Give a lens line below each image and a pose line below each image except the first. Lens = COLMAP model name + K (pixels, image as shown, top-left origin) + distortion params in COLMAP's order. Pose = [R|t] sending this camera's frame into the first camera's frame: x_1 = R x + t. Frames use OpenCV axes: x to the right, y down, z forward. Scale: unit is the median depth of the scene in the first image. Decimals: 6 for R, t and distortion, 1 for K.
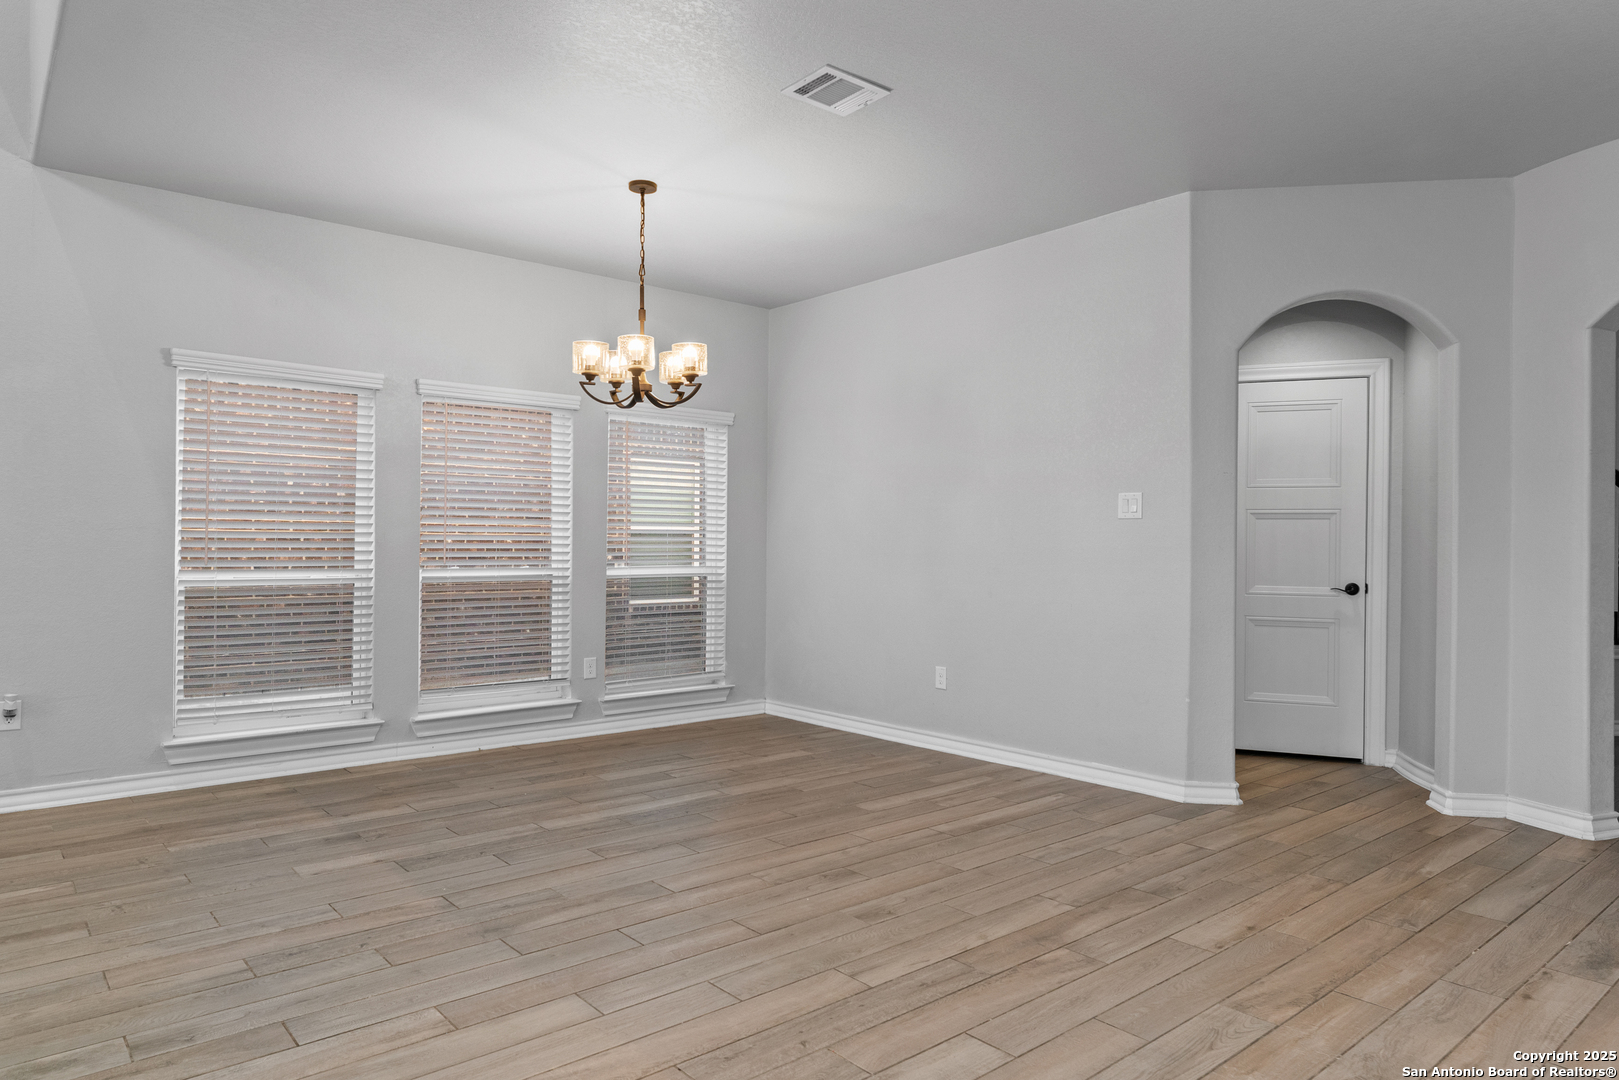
lens RADIAL K [[1006.0, 0, 805.9], [0, 1006.0, 544.8], [0, 0, 1]] dist [-0.000036, 0.000169]
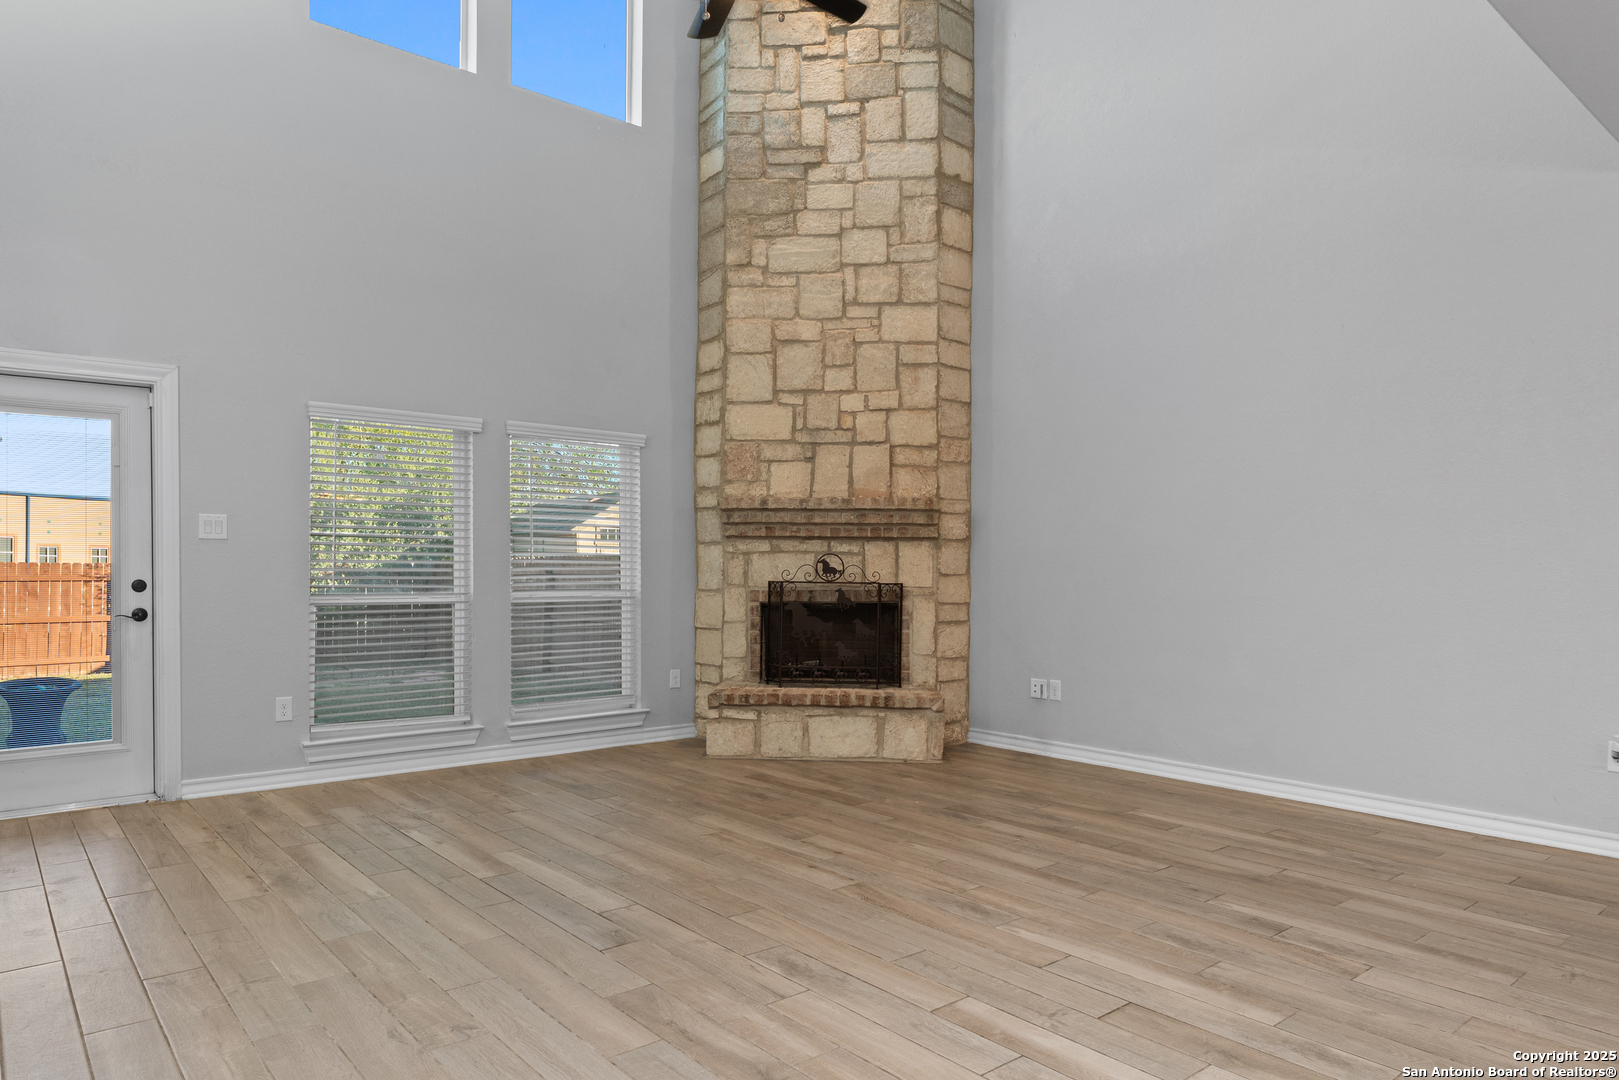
lens RADIAL K [[1006.0, 0, 805.9], [0, 1006.0, 544.8], [0, 0, 1]] dist [-0.000036, 0.000169]
pose [[-0.004002, -0.029020, -0.999571, 0.238150], [-0.010602, 0.999524, -0.028976, 0.005009], [0.999936, 0.010481, -0.004308, 0.304514]]
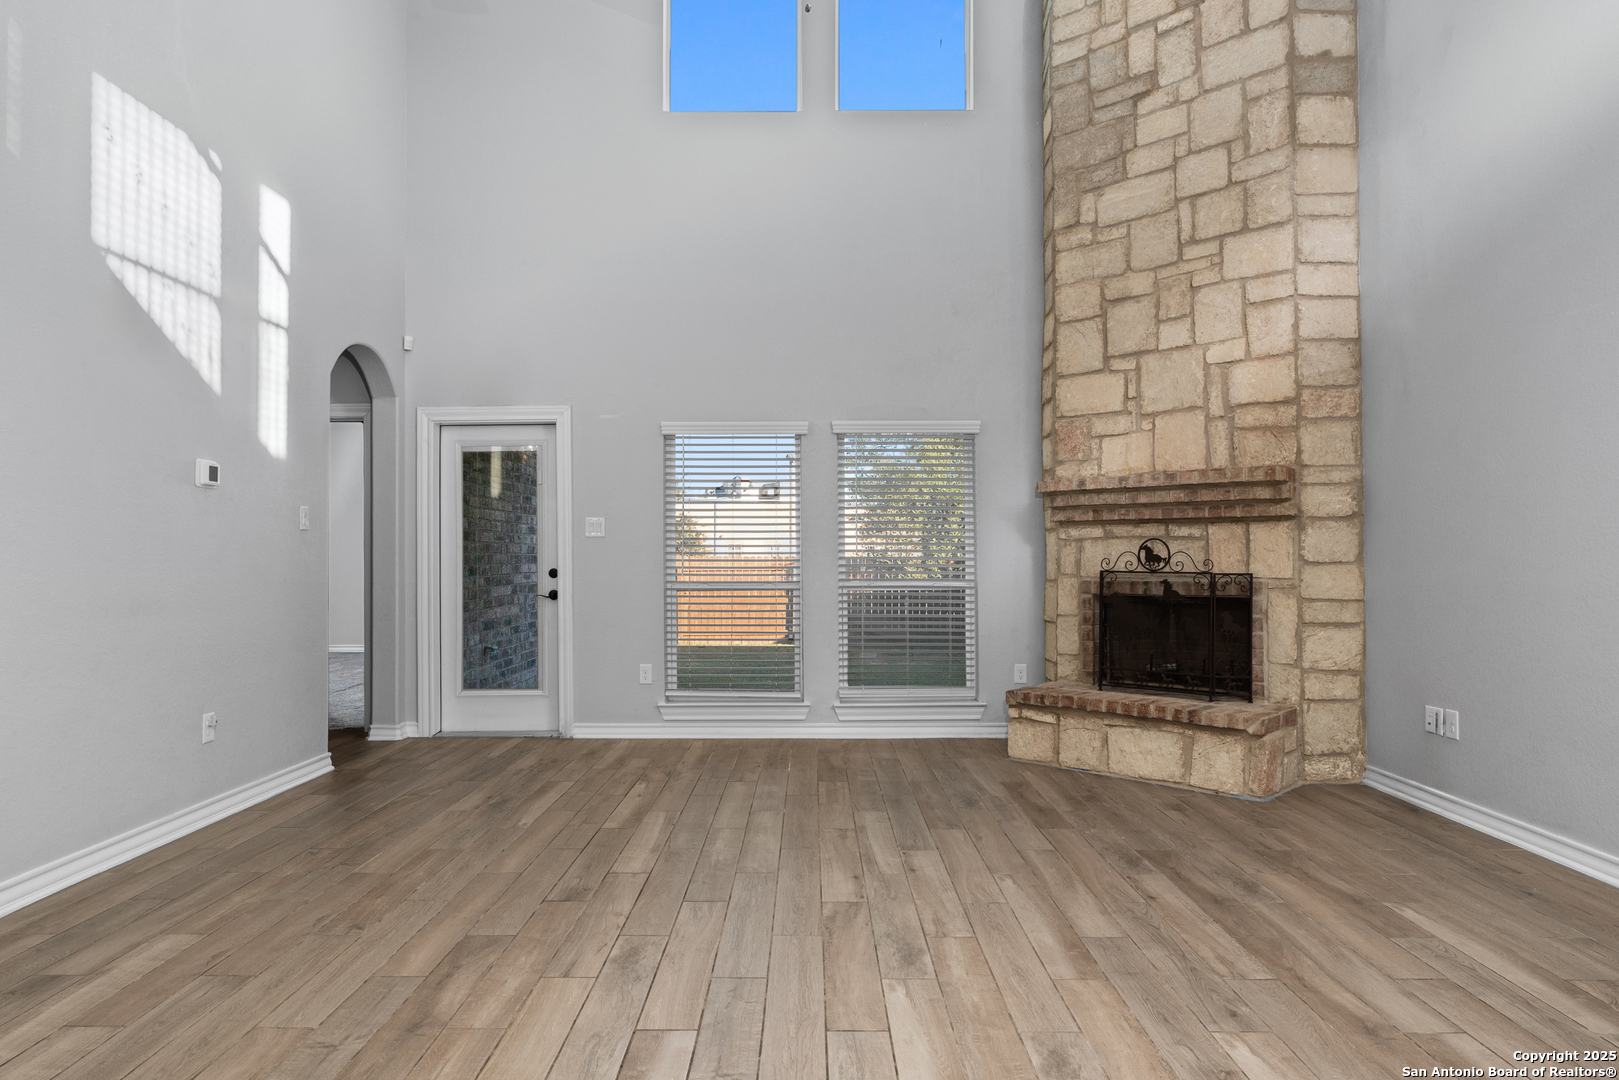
lens RADIAL K [[999.9, 0, 805.5], [0, 999.9, 512.5], [0, 0, 1]] dist [-0.002671, 0.000841]
pose [[-0.648177, -0.038768, -0.760503, -0.083347], [-0.005459, 0.998914, -0.046269, 0.001548], [0.761471, -0.025839, -0.647684, 1.009276]]
